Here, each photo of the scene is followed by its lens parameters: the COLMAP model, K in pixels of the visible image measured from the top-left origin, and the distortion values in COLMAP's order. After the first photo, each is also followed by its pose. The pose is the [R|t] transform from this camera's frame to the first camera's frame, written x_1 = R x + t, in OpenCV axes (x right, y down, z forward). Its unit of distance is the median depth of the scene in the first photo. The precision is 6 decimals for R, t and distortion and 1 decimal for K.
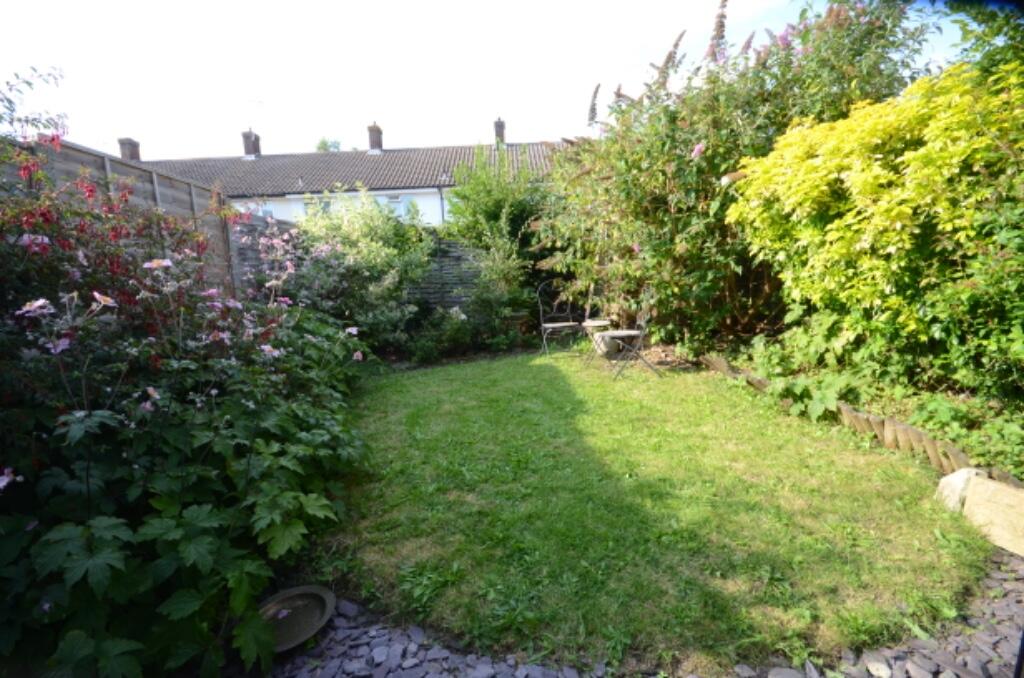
lens RADIAL K [[438.3, 0, 512.0], [0, 438.3, 339.0], [0, 0, 1]] dist [-0.000617, -0.000216]
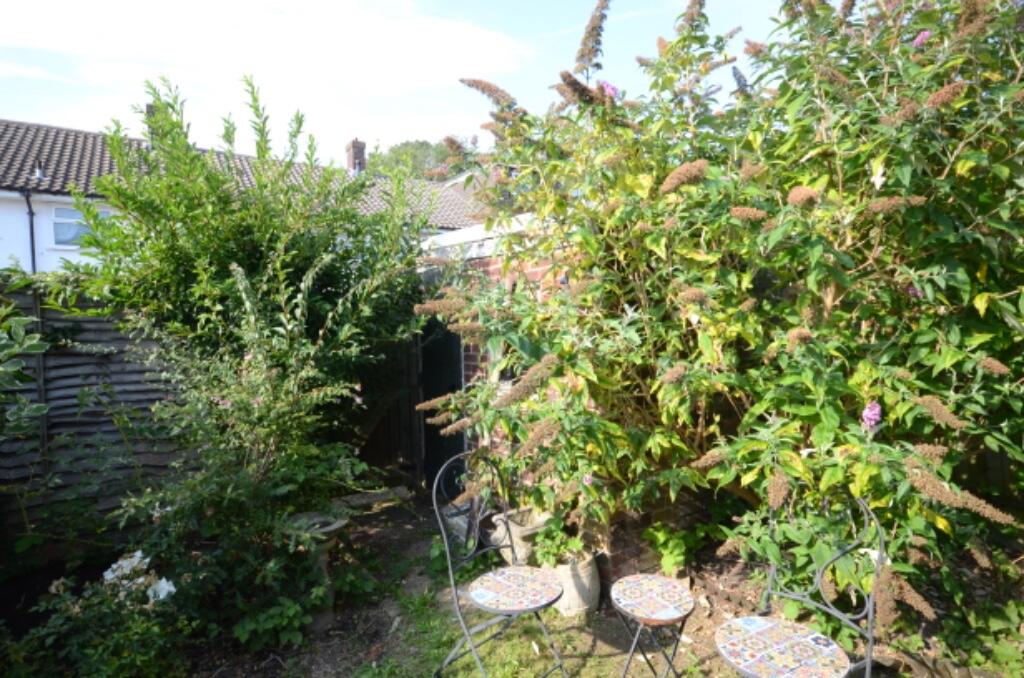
lens RADIAL K [[552.4, 0, 512.0], [0, 552.4, 339.0], [0, 0, 1]] dist [-0.002635, -0.000751]
pose [[0.838238, 0.001581, 0.545302, -0.041122], [0.077494, 0.989501, -0.121993, -0.054146], [-0.539770, 0.144517, 0.829315, 0.188407]]
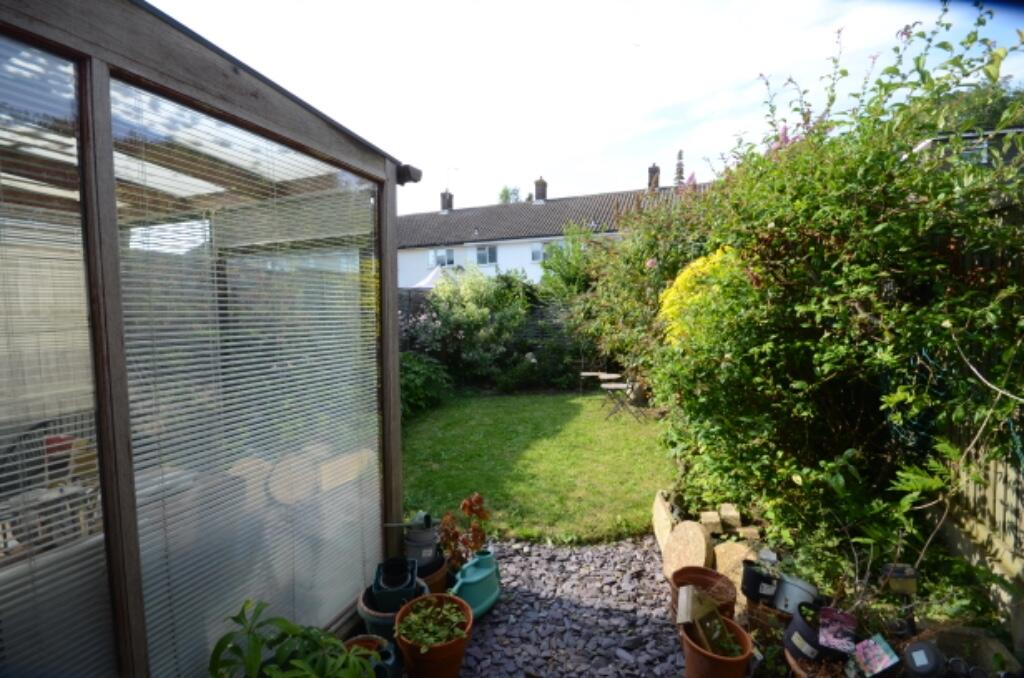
lens RADIAL K [[438.3, 0, 512.0], [0, 438.3, 339.0], [0, 0, 1]] dist [-0.000617, -0.000216]
pose [[0.923541, 0.060666, -0.378671, 0.114579], [-0.083849, 0.995461, -0.045018, -0.017784], [0.374221, 0.073328, 0.924436, -0.090534]]
